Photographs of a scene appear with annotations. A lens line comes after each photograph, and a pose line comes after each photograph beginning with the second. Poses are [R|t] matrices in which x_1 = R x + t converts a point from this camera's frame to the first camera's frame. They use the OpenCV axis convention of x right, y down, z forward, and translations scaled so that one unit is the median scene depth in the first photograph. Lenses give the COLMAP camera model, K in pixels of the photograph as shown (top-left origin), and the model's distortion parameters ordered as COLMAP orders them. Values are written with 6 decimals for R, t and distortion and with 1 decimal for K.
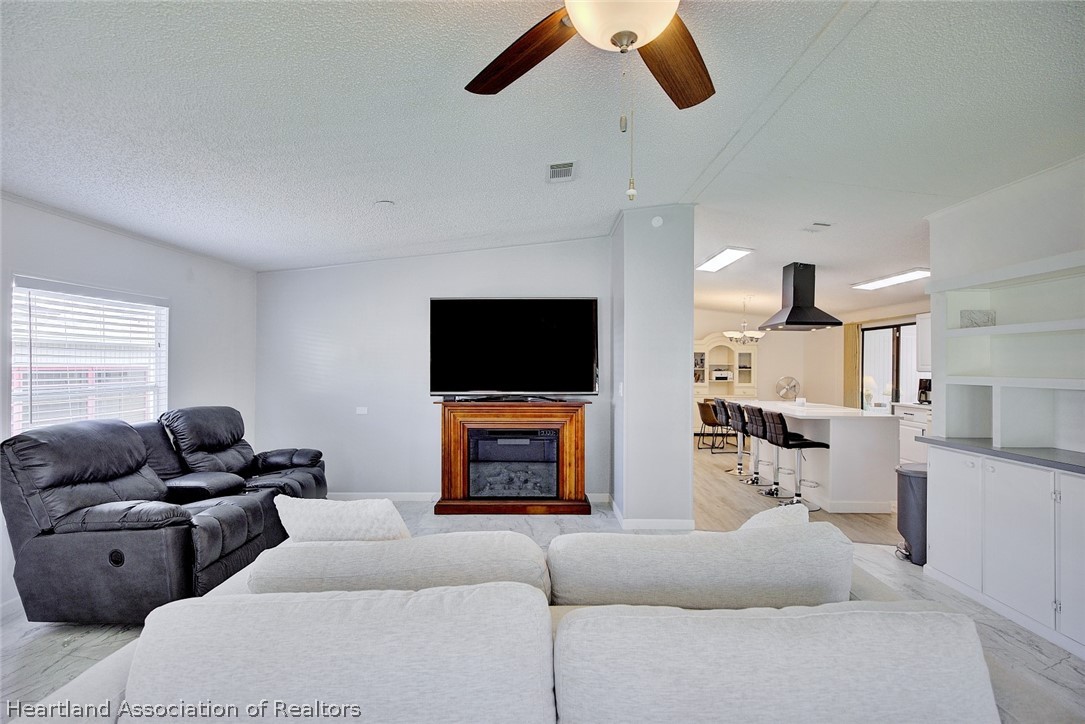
lens RADIAL K [[514.1, 0, 539.9], [0, 514.1, 362.8], [0, 0, 1]] dist [0.000551, -0.000409]
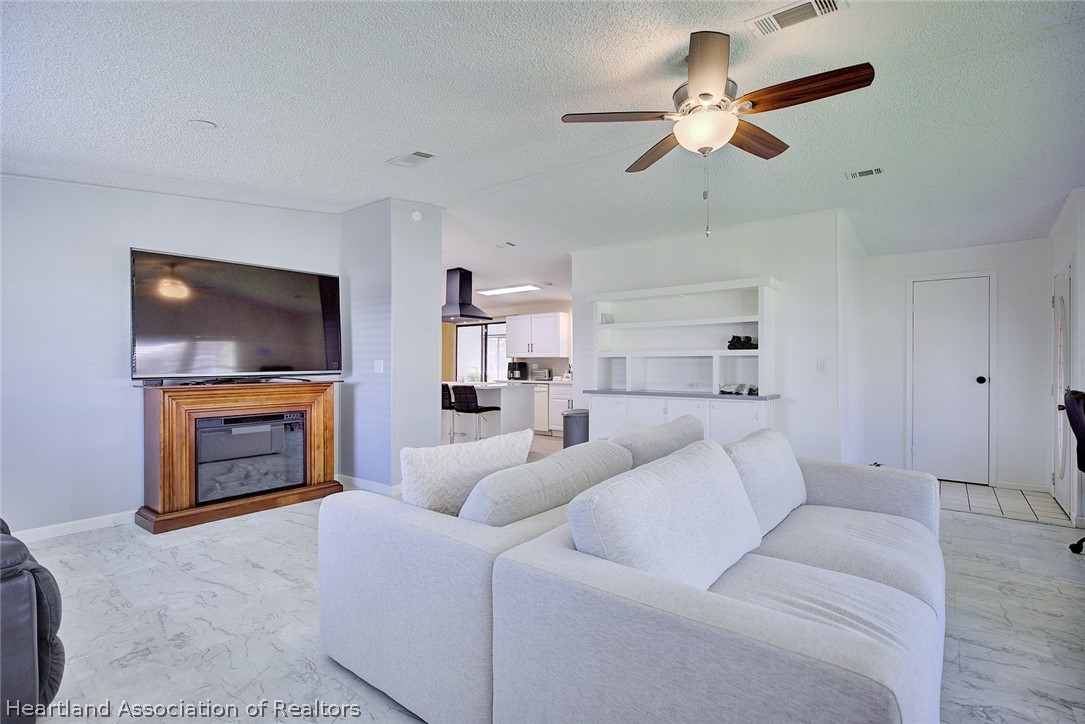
lens RADIAL K [[514.1, 0, 539.9], [0, 514.1, 362.8], [0, 0, 1]] dist [0.000551, -0.000409]
pose [[0.622691, -0.002327, 0.782464, -0.434703], [-0.003251, 0.999979, 0.005561, 0.034709], [-0.782461, -0.006007, 0.622671, 0.080507]]
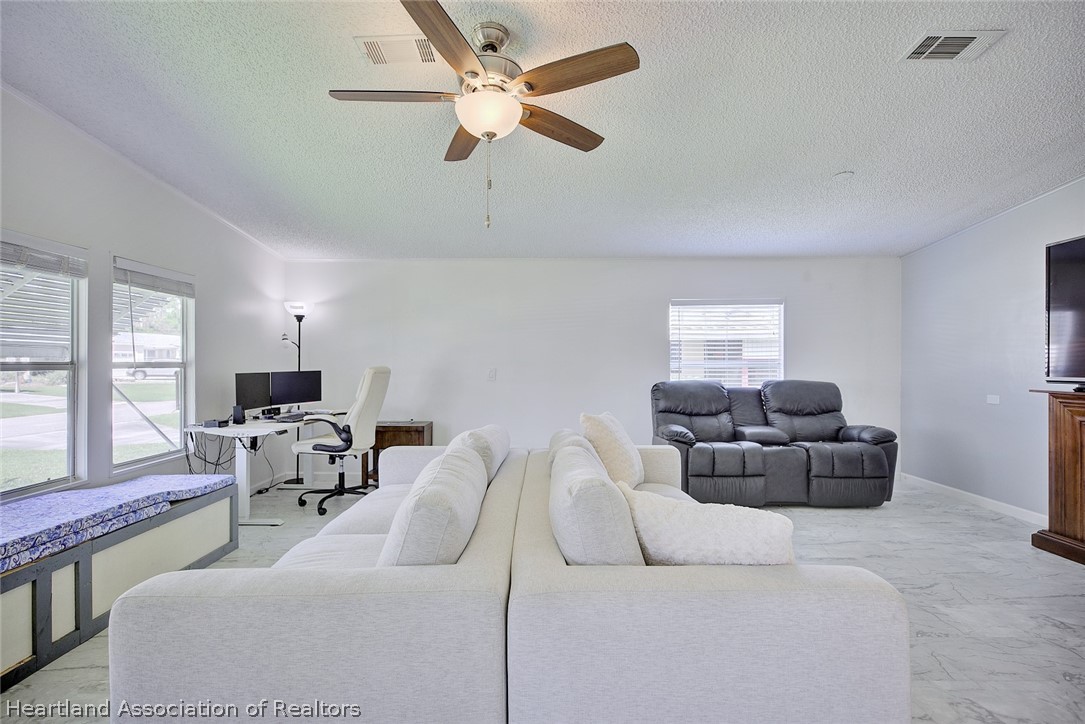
lens RADIAL K [[517.5, 0, 545.4], [0, 517.5, 365.3], [0, 0, 1]] dist [-0.003308, 0.000038]
pose [[0.009512, 0.002065, -0.999953, 0.499431], [0.006606, 0.999976, 0.002128, 0.035278], [0.999933, -0.006626, 0.009498, 0.306244]]
